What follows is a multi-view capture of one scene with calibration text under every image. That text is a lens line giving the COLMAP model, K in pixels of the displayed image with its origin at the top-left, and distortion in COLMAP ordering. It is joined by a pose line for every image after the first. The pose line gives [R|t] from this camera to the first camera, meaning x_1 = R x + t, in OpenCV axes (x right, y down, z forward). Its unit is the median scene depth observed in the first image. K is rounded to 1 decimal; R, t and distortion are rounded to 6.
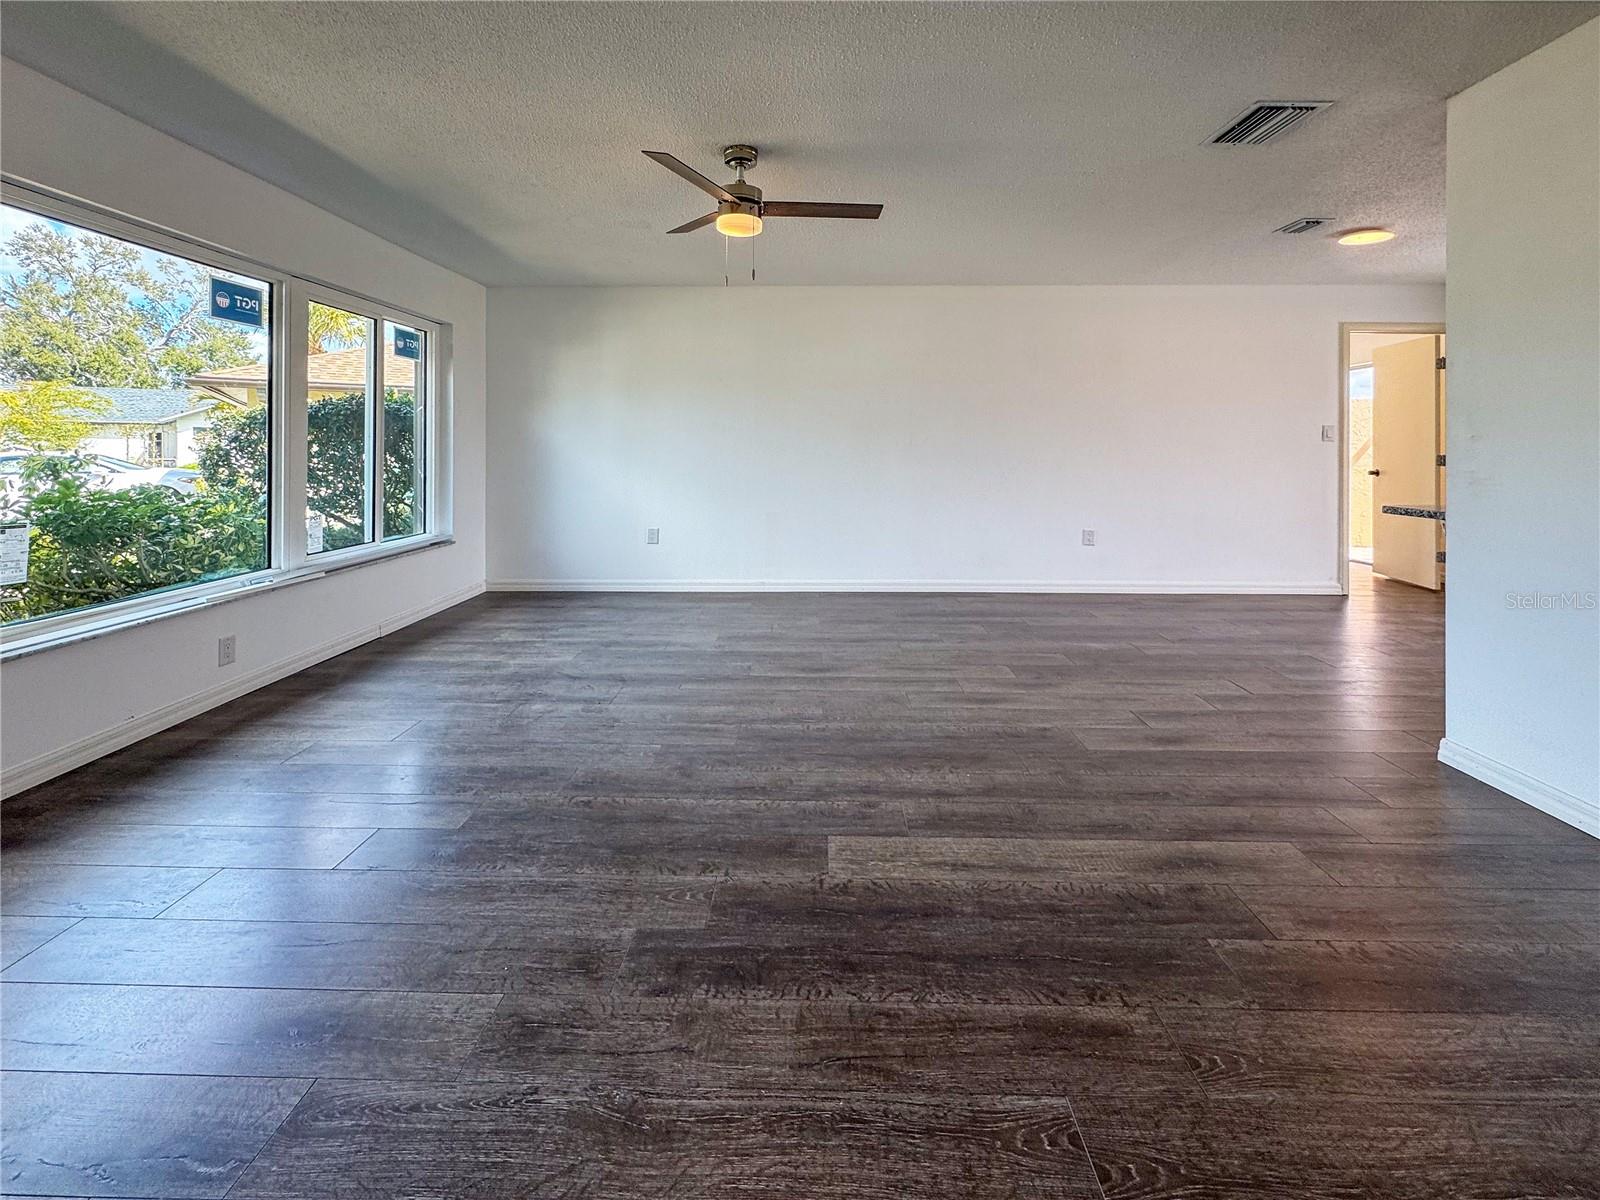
lens RADIAL K [[735.1, 0, 800.0], [0, 735.1, 600.0], [0, 0, 1]] dist [-0.008072, -0.000076]
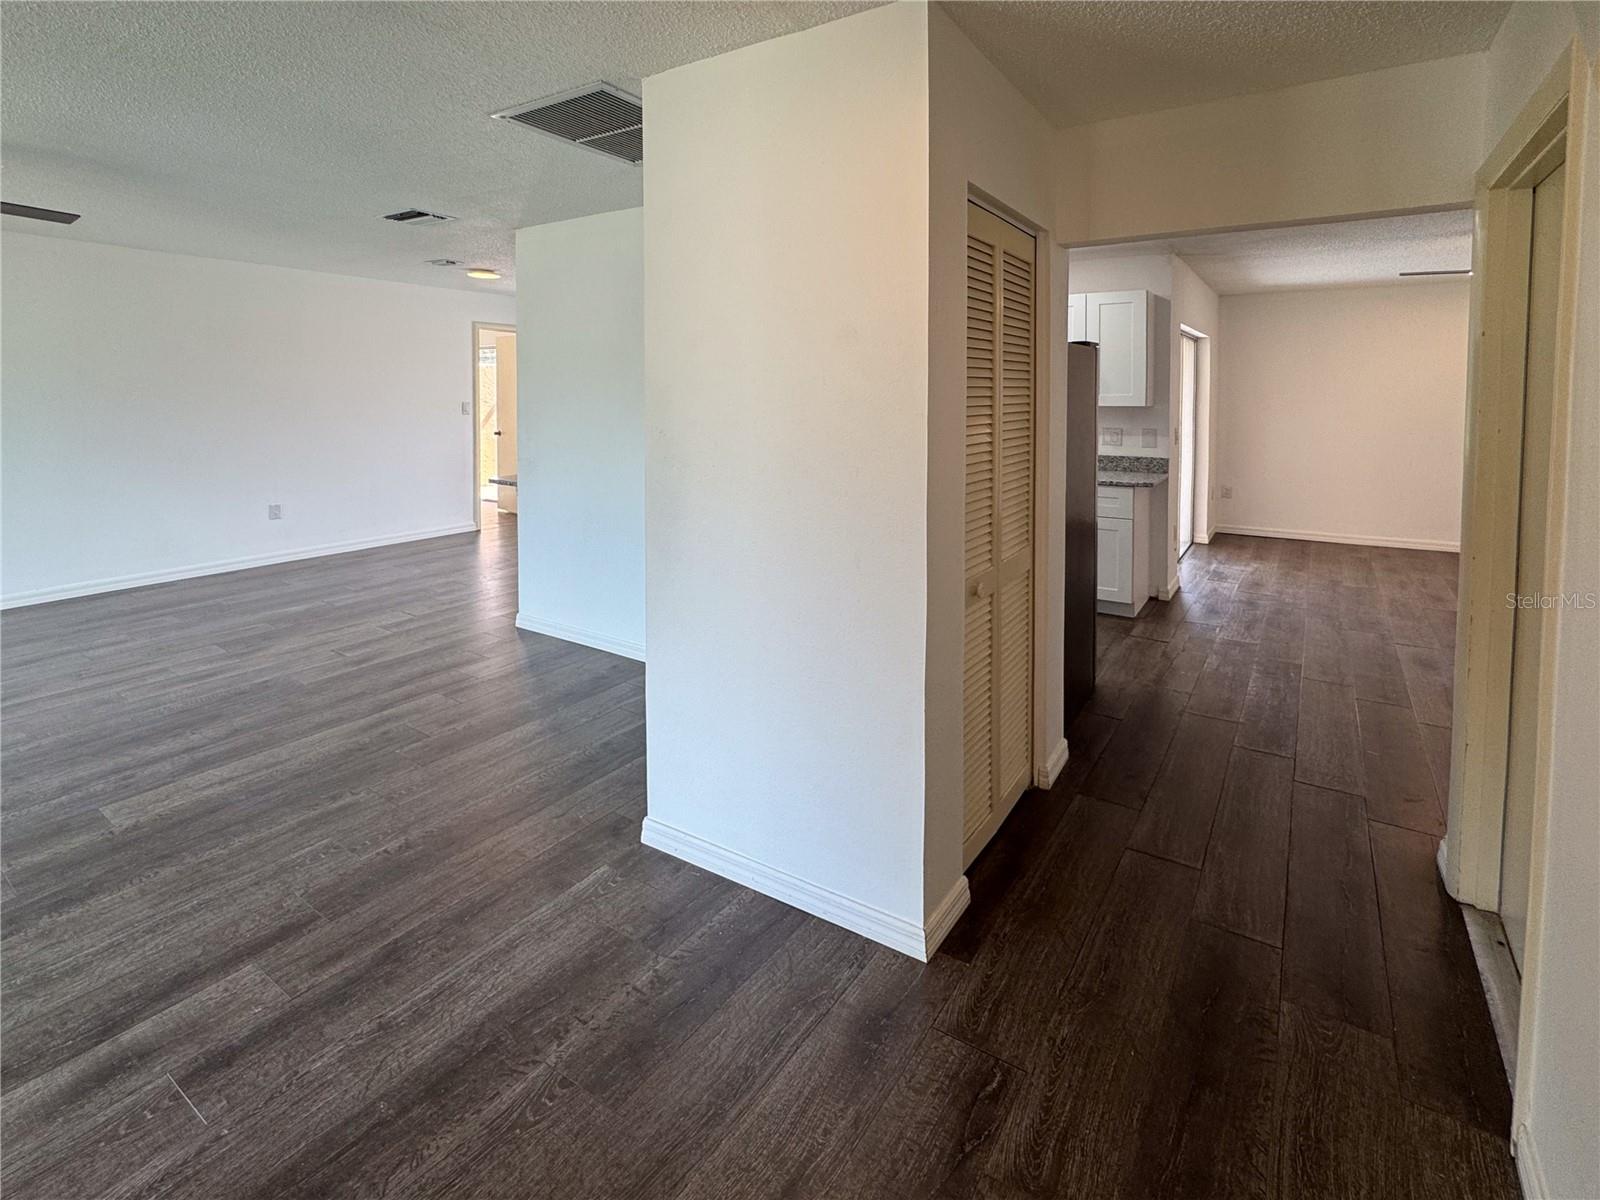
lens RADIAL K [[724.1, 0, 800.0], [0, 724.1, 600.0], [0, 0, 1]] dist [0.040550, -0.008914]
pose [[0.536783, -0.238029, 0.809448, -0.230745], [0.155190, 0.970865, 0.182582, -0.075577], [-0.829325, 0.027611, 0.558083, -0.662430]]
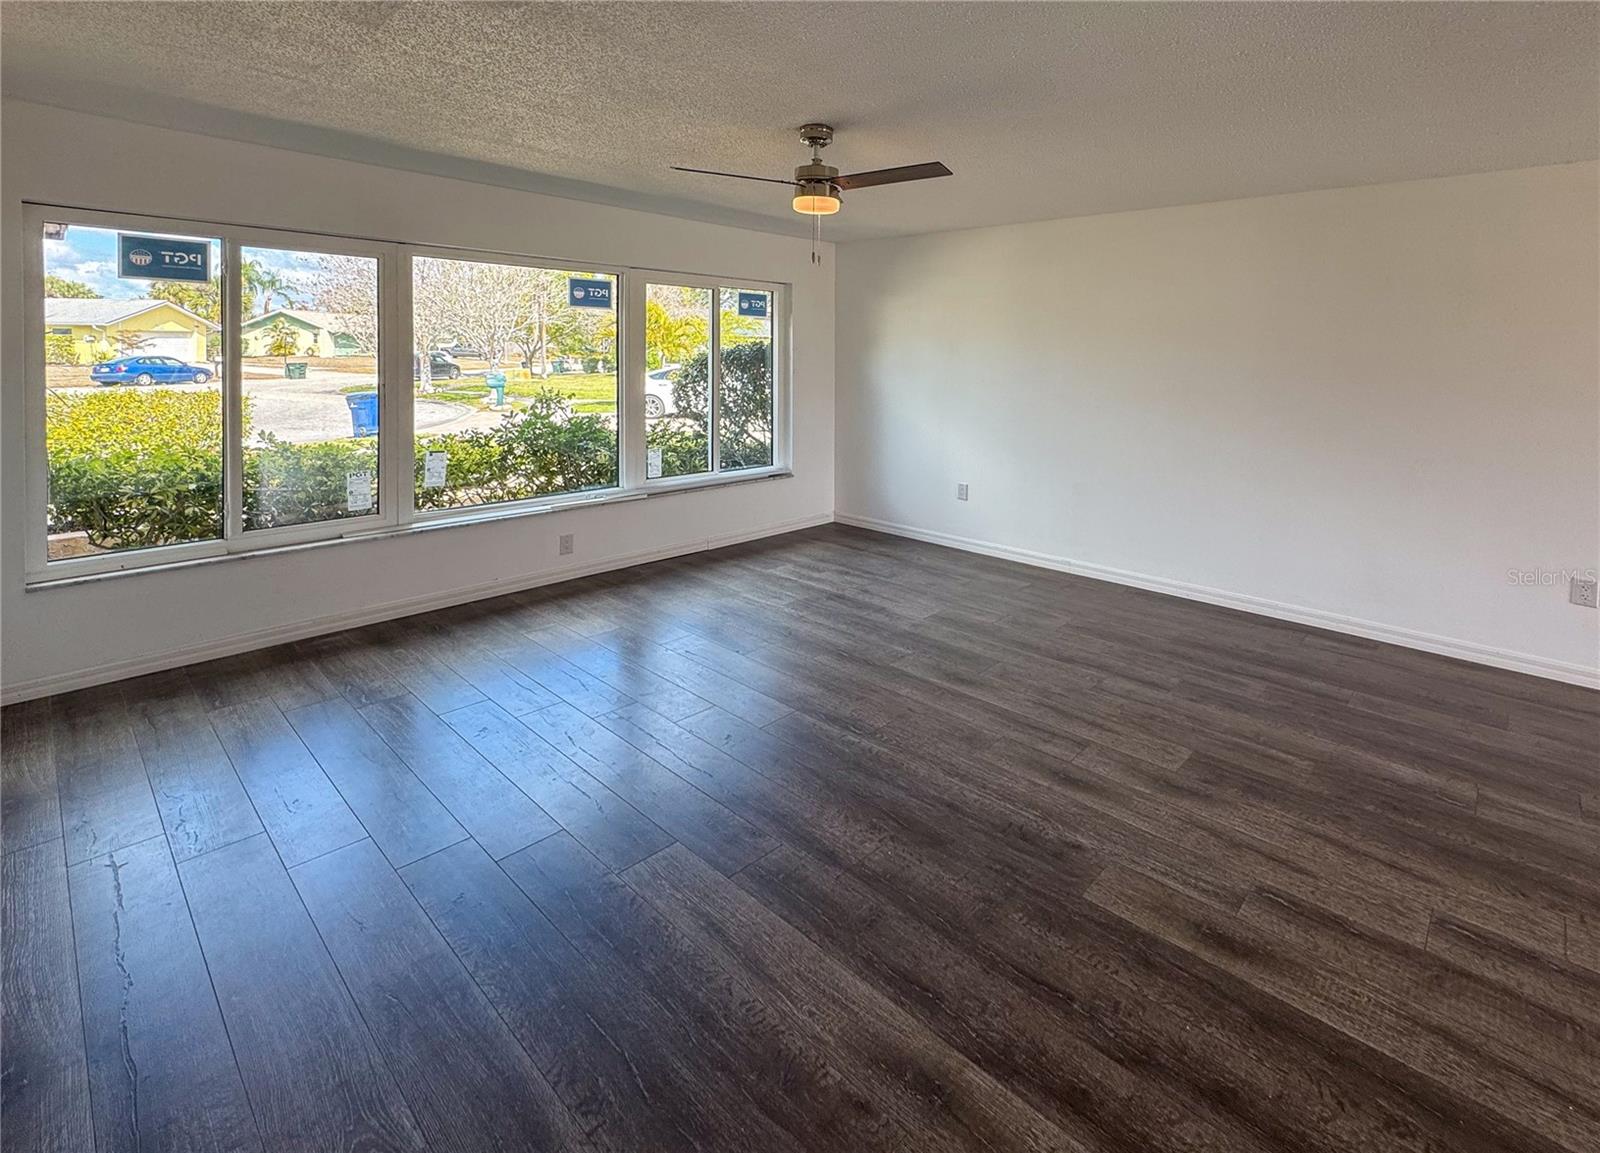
lens RADIAL K [[784.6, 0, 803.9], [0, 784.6, 535.7], [0, 0, 1]] dist [-0.002080, -0.000522]
pose [[0.725868, 0.163583, -0.668099, 0.691272], [-0.146841, 0.985770, 0.081827, -0.174289], [0.671977, 0.038709, 0.739559, 0.258006]]
